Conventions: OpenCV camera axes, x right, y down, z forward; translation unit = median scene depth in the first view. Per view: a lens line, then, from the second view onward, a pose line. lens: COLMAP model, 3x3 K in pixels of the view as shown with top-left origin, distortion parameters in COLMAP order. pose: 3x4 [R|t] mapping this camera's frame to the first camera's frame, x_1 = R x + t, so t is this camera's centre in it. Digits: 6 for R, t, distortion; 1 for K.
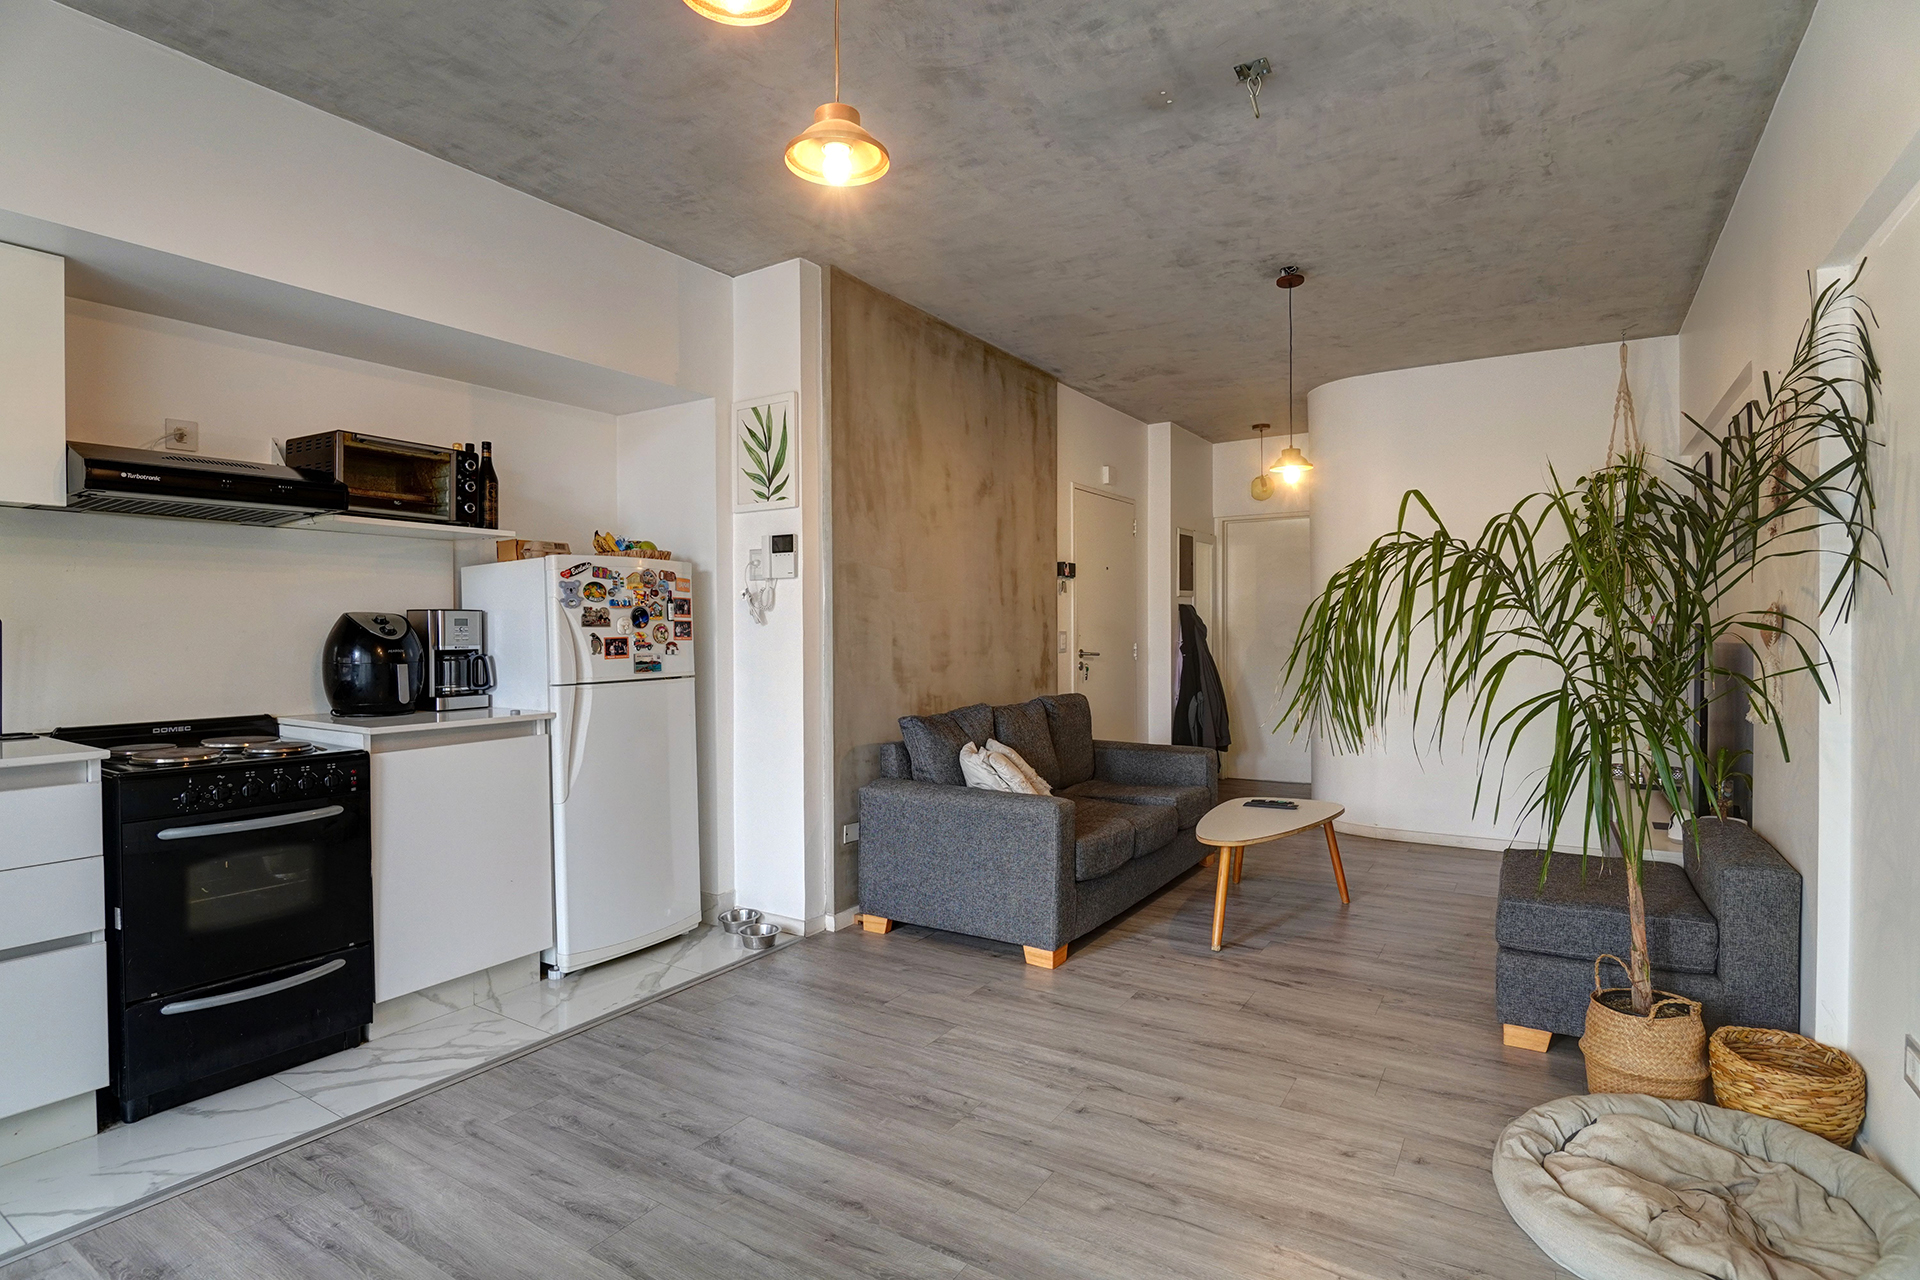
lens RADIAL K [[954.0, 0, 946.6], [0, 954.0, 636.7], [0, 0, 1]] dist [-0.011784, -0.007018]
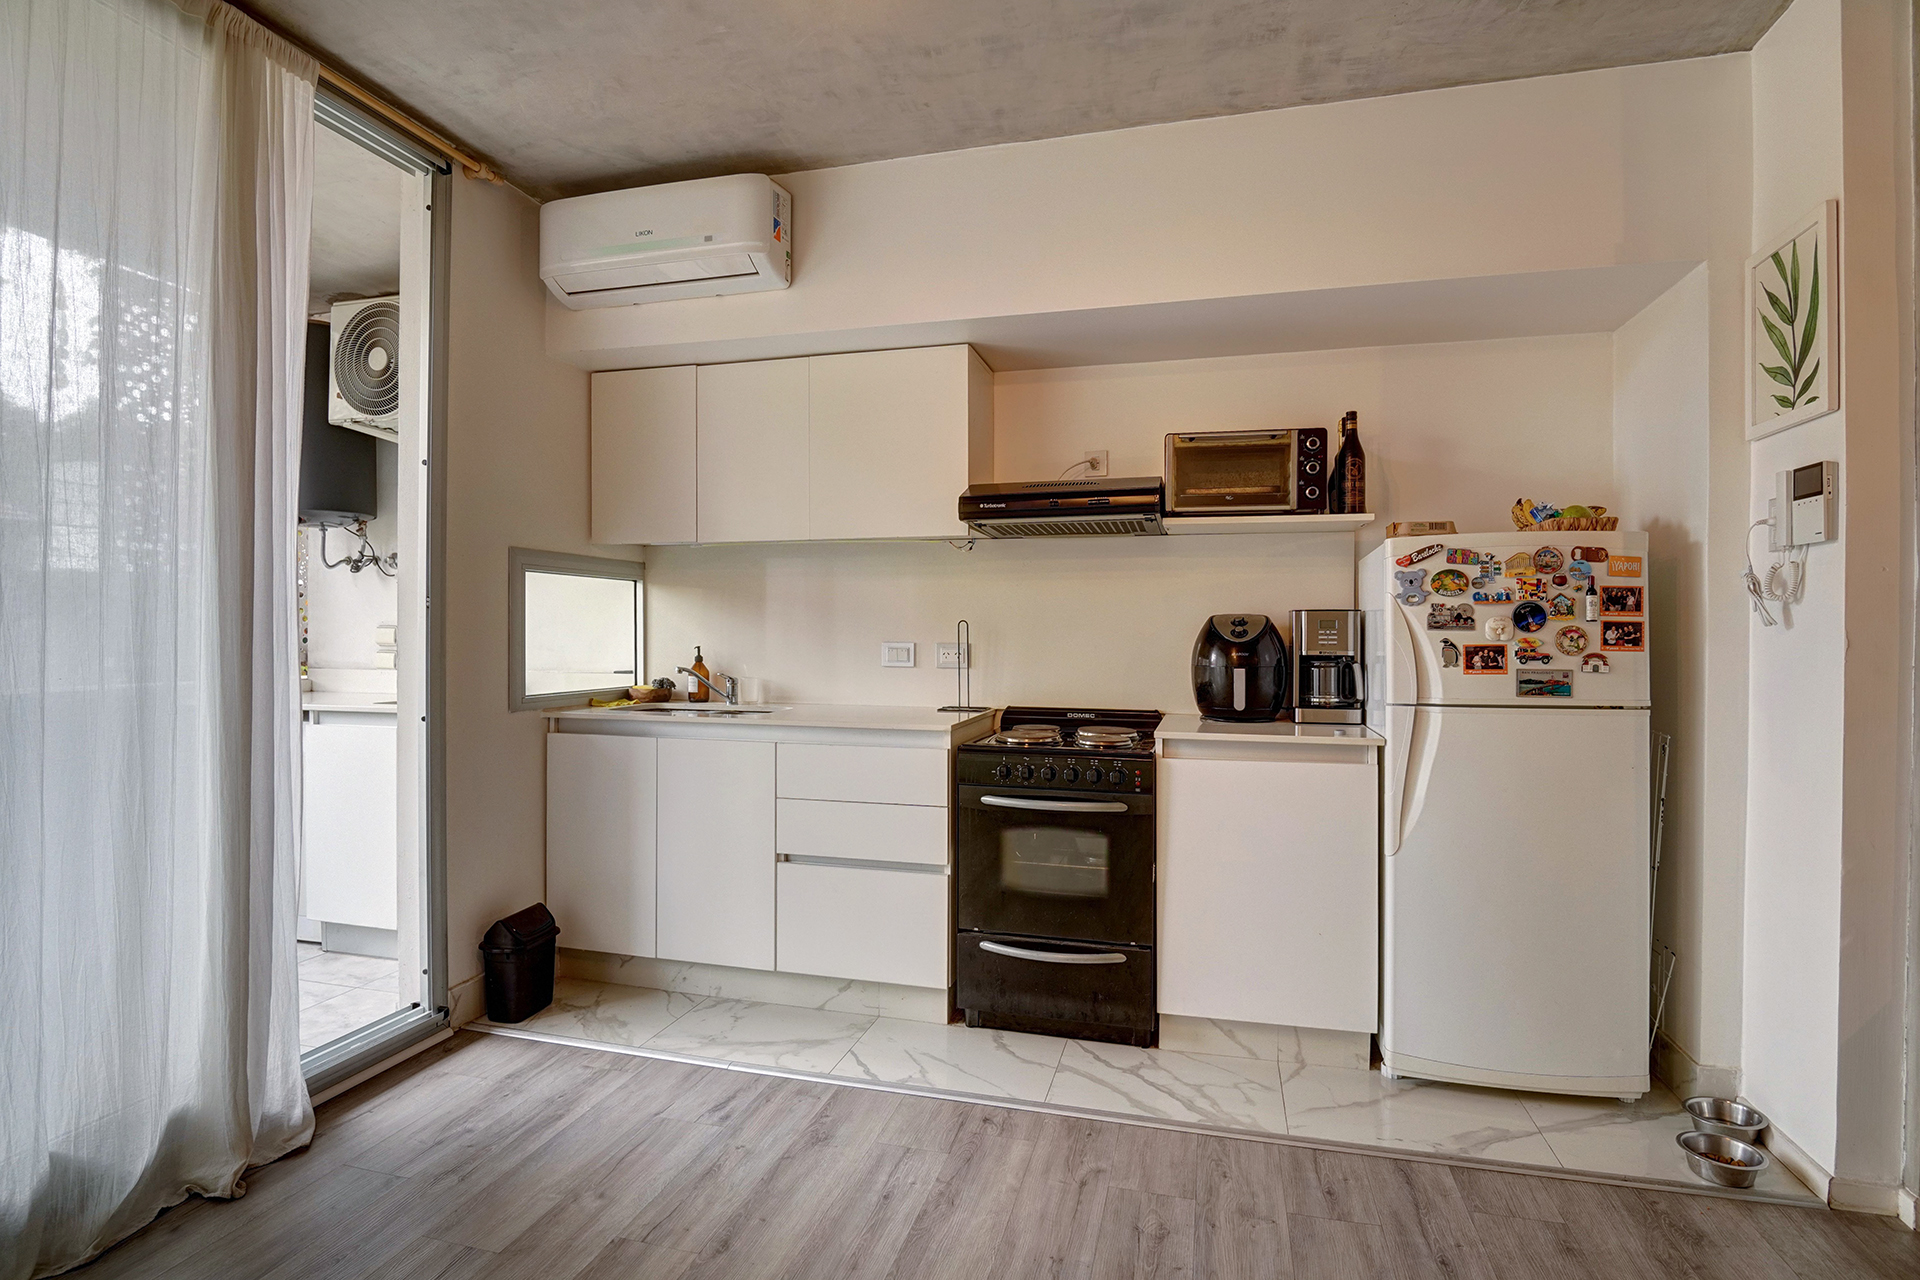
lens RADIAL K [[971.1, 0, 945.1], [0, 971.1, 635.6], [0, 0, 1]] dist [-0.021821, -0.000910]
pose [[0.296498, 0.008856, -0.954993, 0.232321], [-0.014104, 0.999889, 0.004893, -0.003952], [0.954929, 0.012018, 0.296590, 0.396928]]
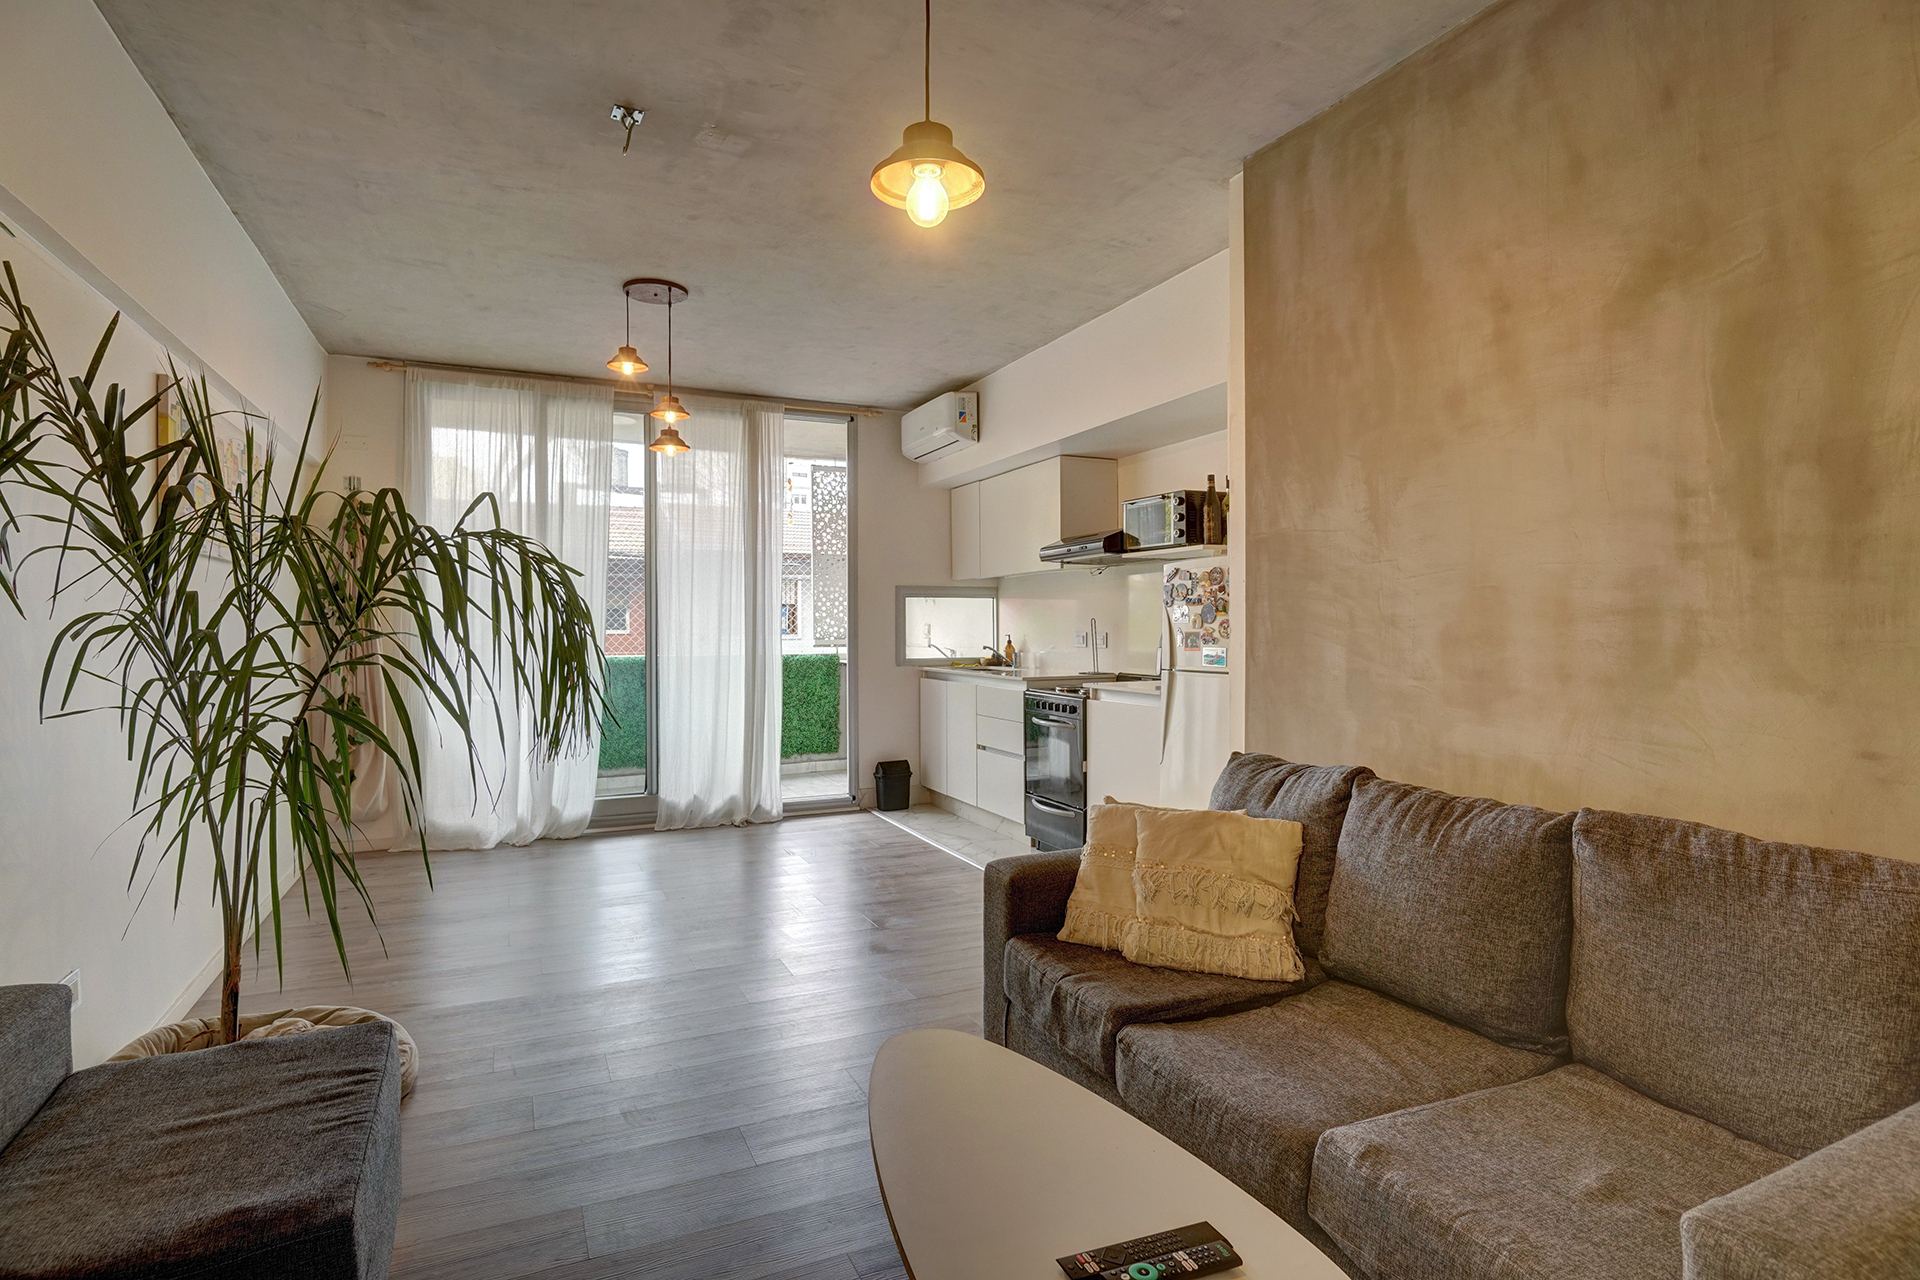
lens RADIAL K [[954.0, 0, 946.6], [0, 954.0, 636.7], [0, 0, 1]] dist [-0.011784, -0.007018]
pose [[-0.539754, 0.015357, -0.841683, 0.760372], [-0.001153, 0.999819, 0.018982, -0.014417], [0.841822, 0.011217, -0.539639, 1.376294]]
